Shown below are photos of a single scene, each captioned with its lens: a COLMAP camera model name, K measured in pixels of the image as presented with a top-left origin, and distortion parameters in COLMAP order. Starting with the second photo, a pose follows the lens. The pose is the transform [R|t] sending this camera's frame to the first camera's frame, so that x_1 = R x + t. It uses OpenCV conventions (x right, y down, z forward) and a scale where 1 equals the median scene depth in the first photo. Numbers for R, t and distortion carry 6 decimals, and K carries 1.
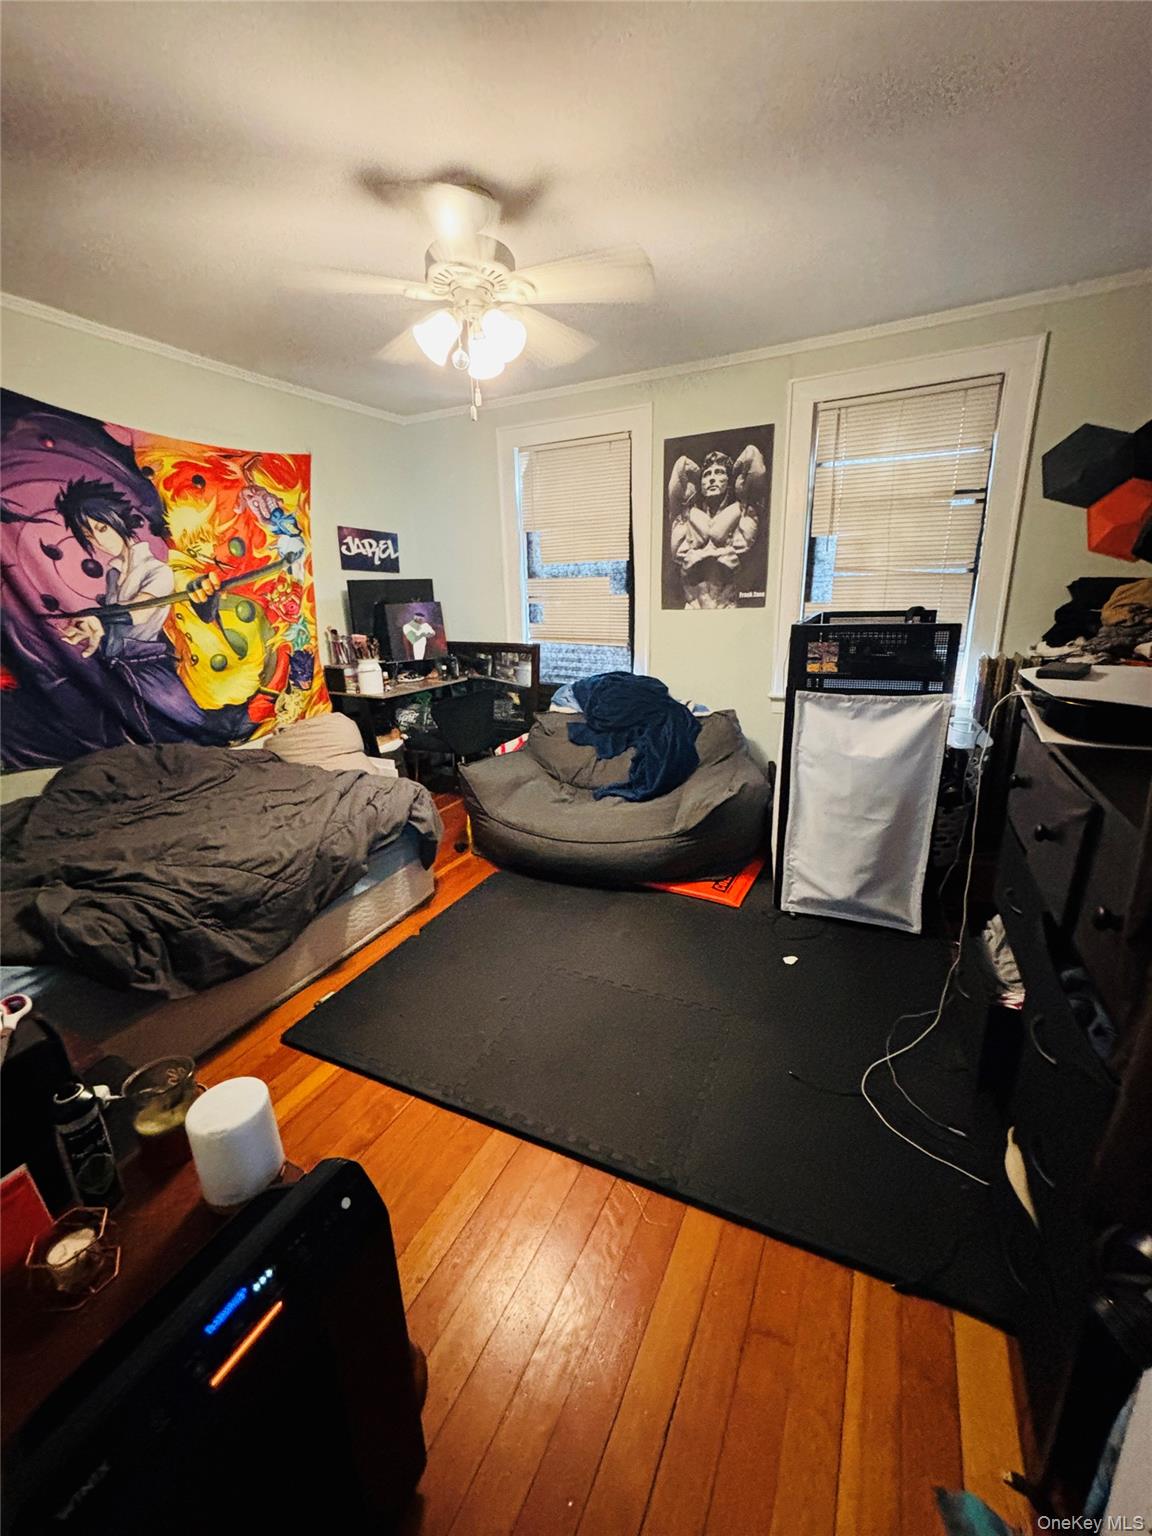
lens RADIAL K [[618.1, 0, 599.4], [0, 618.1, 759.7], [0, 0, 1]] dist [-0.000507, 0.000320]
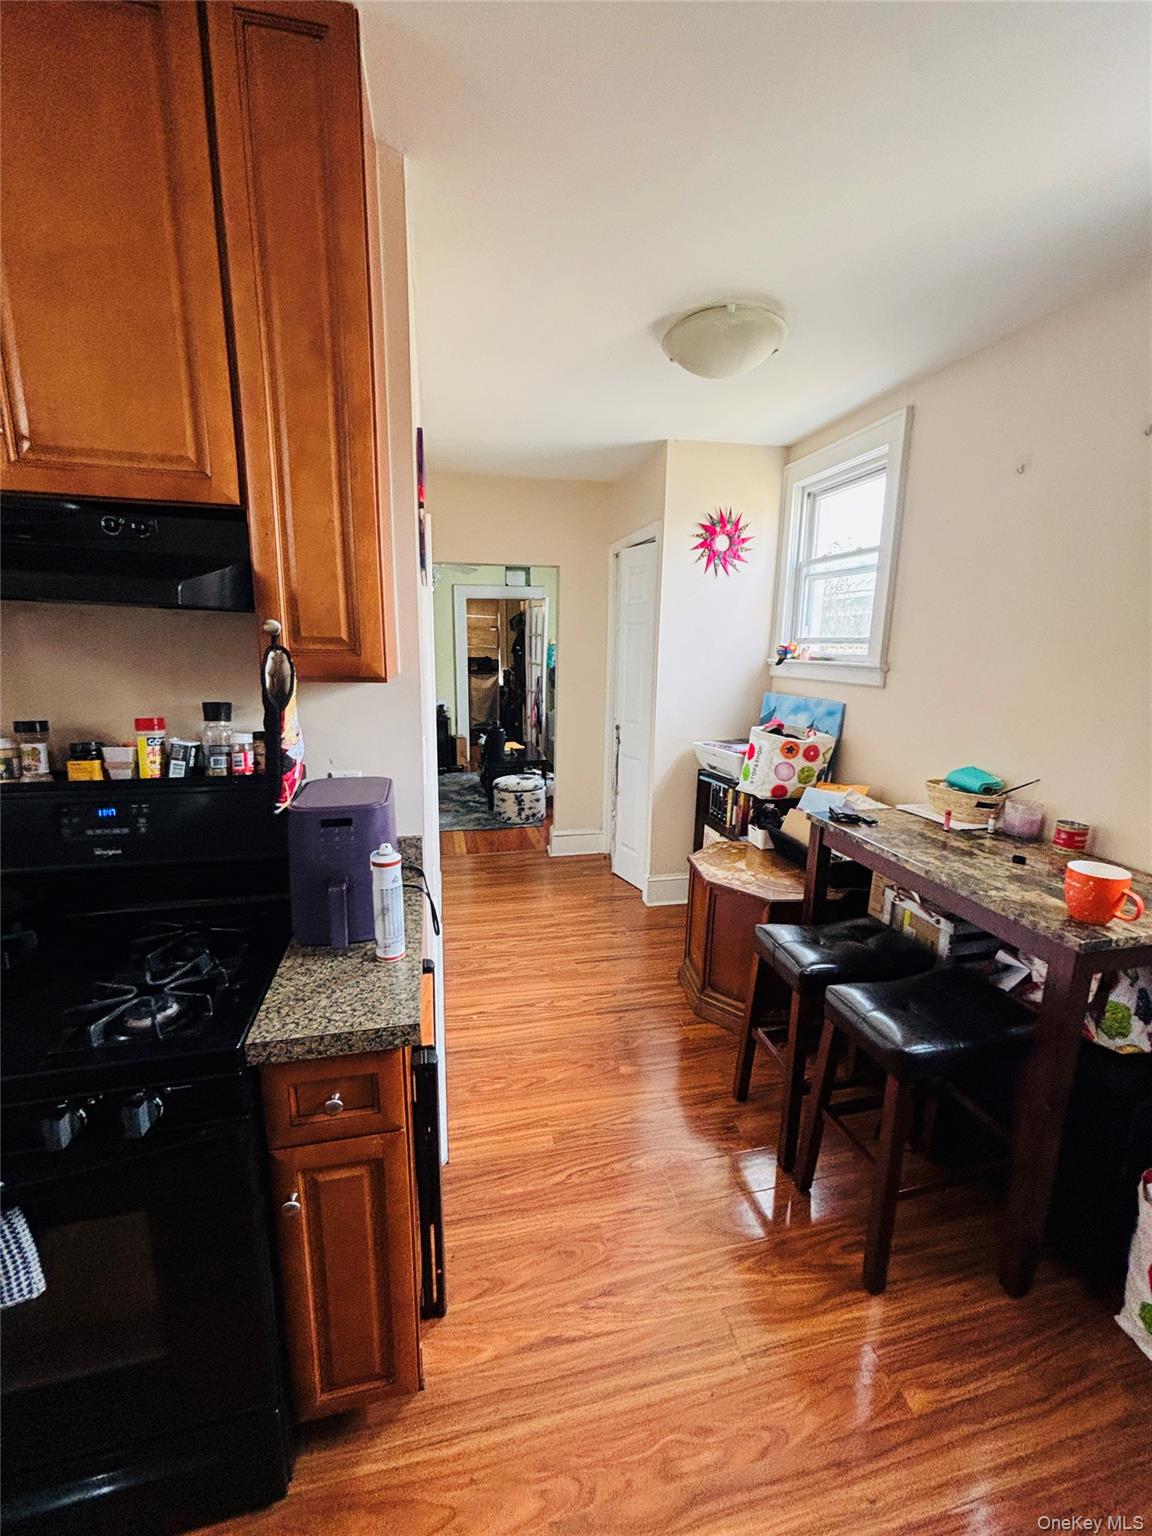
lens RADIAL K [[618.1, 0, 576.8], [0, 618.1, 770.0], [0, 0, 1]] dist [-0.000507, 0.000320]
pose [[0.778821, -0.104337, 0.618508, -1.462505], [0.141204, 0.989922, -0.010811, 0.561267], [-0.611146, 0.095755, 0.785704, -2.232637]]
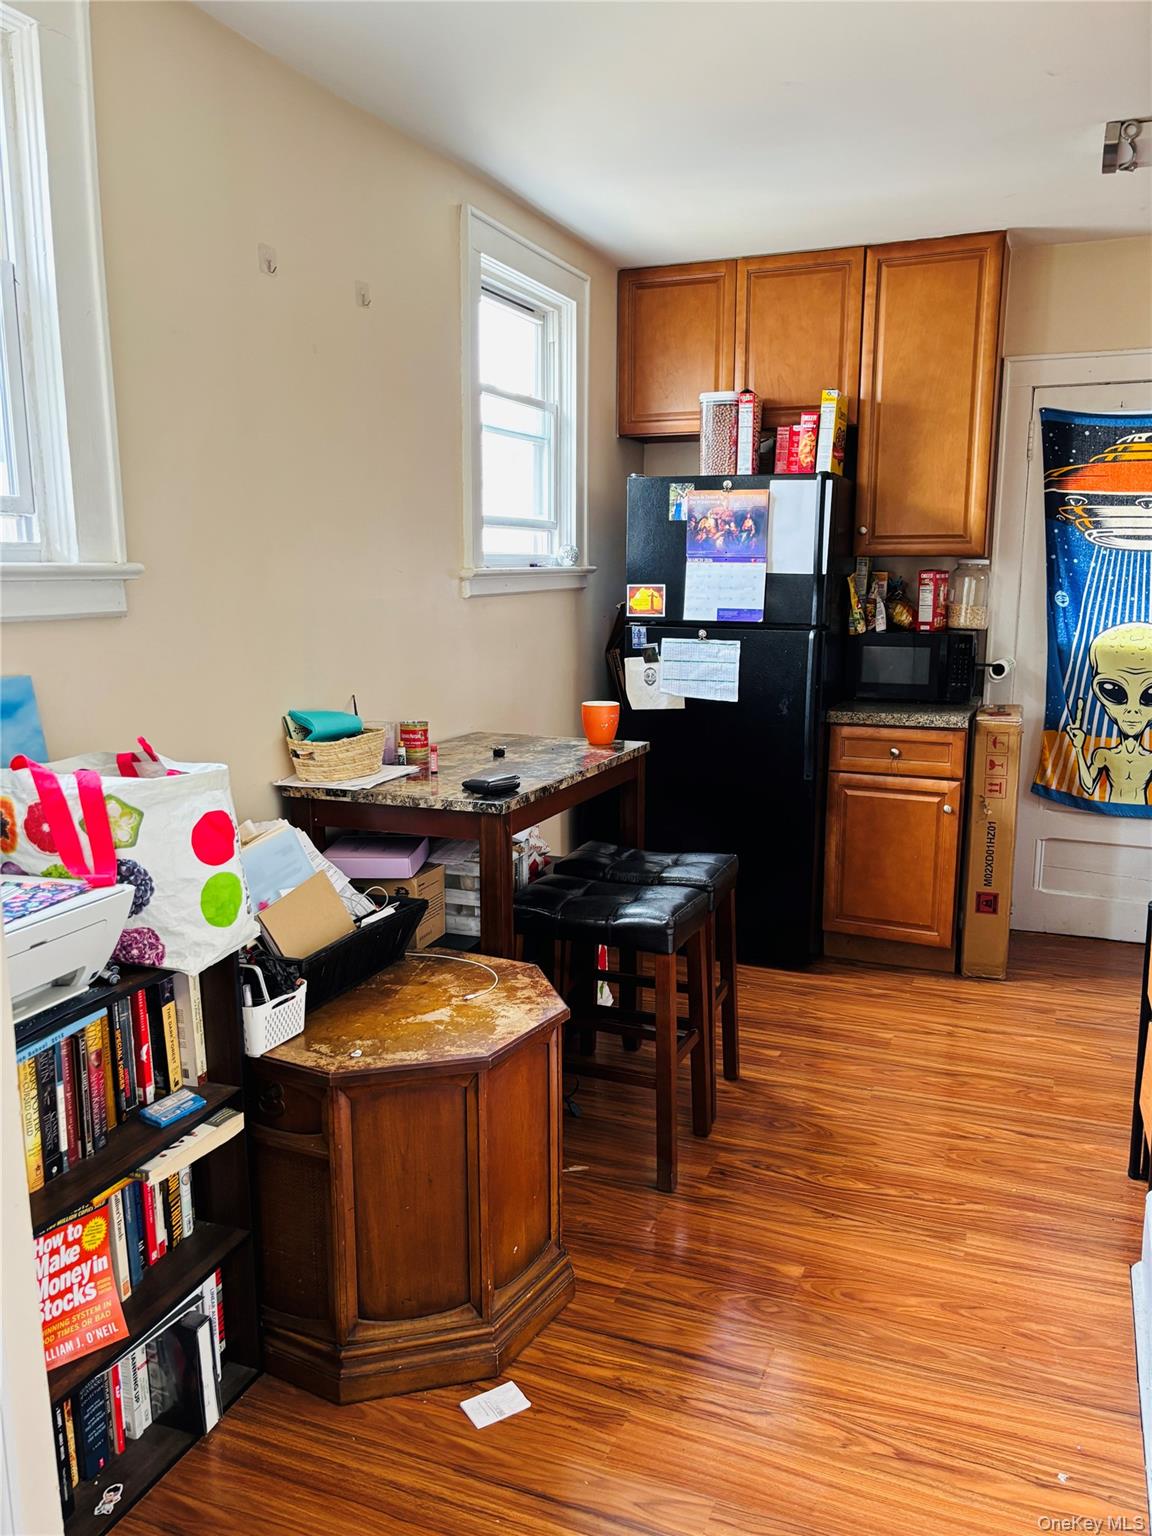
lens RADIAL K [[1161.0, 0, 579.9], [0, 1161.0, 776.9], [0, 0, 1]] dist [0.035612, -0.032614]
pose [[-0.997746, 0.033418, -0.058191, -0.802089], [0.005117, 0.902545, 0.430566, 0.266382], [0.066908, 0.429298, -0.900681, -1.066104]]
